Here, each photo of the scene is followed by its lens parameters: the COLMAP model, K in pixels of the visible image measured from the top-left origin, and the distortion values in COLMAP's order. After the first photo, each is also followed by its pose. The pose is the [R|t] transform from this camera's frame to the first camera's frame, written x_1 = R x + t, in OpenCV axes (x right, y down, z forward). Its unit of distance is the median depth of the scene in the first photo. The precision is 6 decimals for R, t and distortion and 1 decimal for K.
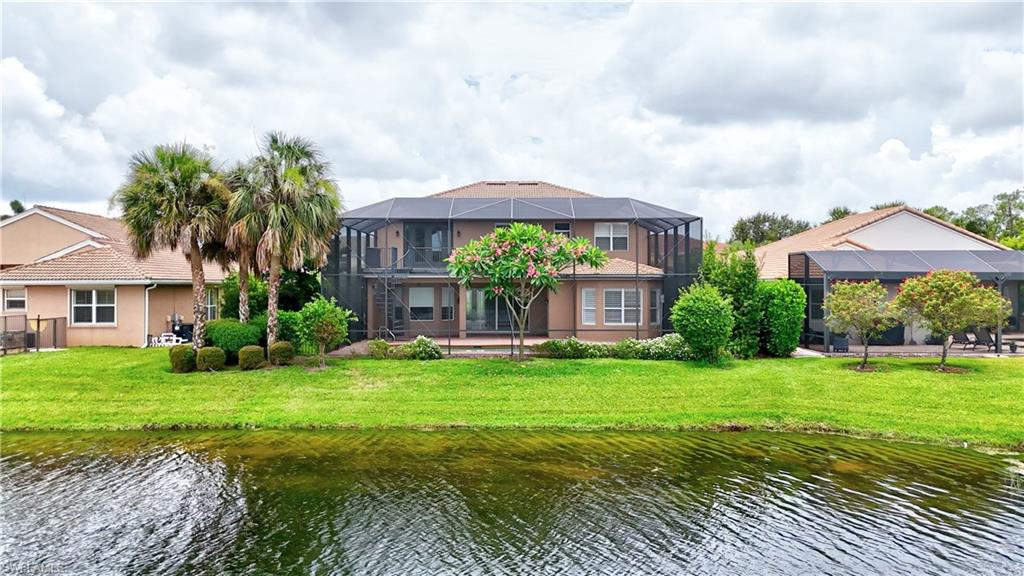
lens RADIAL K [[770.5, 0, 512.0], [0, 770.5, 288.0], [0, 0, 1]] dist [0.041759, -0.008044]
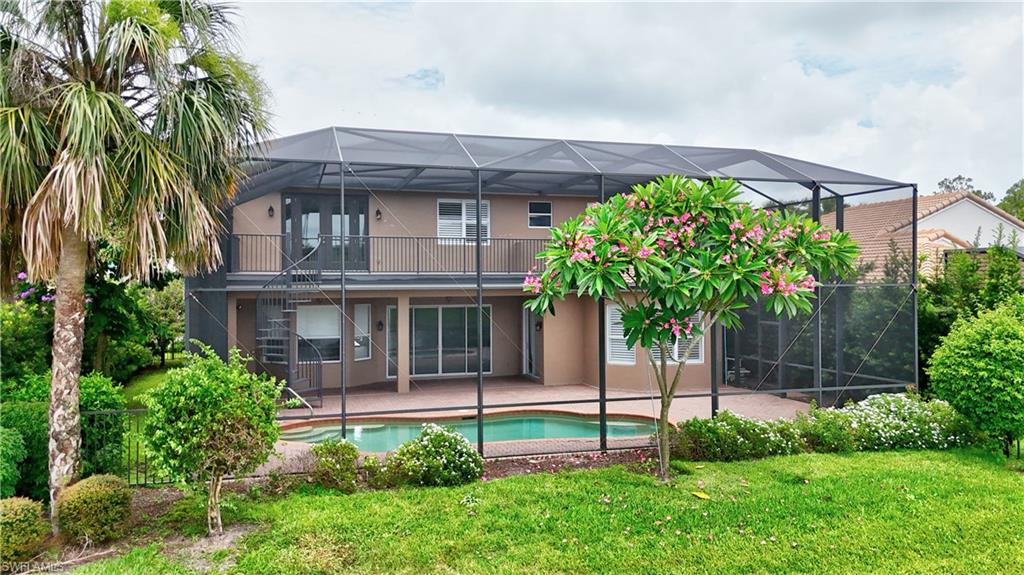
lens RADIAL K [[771.0, 0, 512.0], [0, 771.0, 287.5], [0, 0, 1]] dist [0.022416, -0.001873]
pose [[0.957615, -0.005675, 0.287994, -0.210758], [0.006120, 0.999981, -0.000644, -0.018308], [-0.287985, 0.002379, 0.957632, 0.580560]]
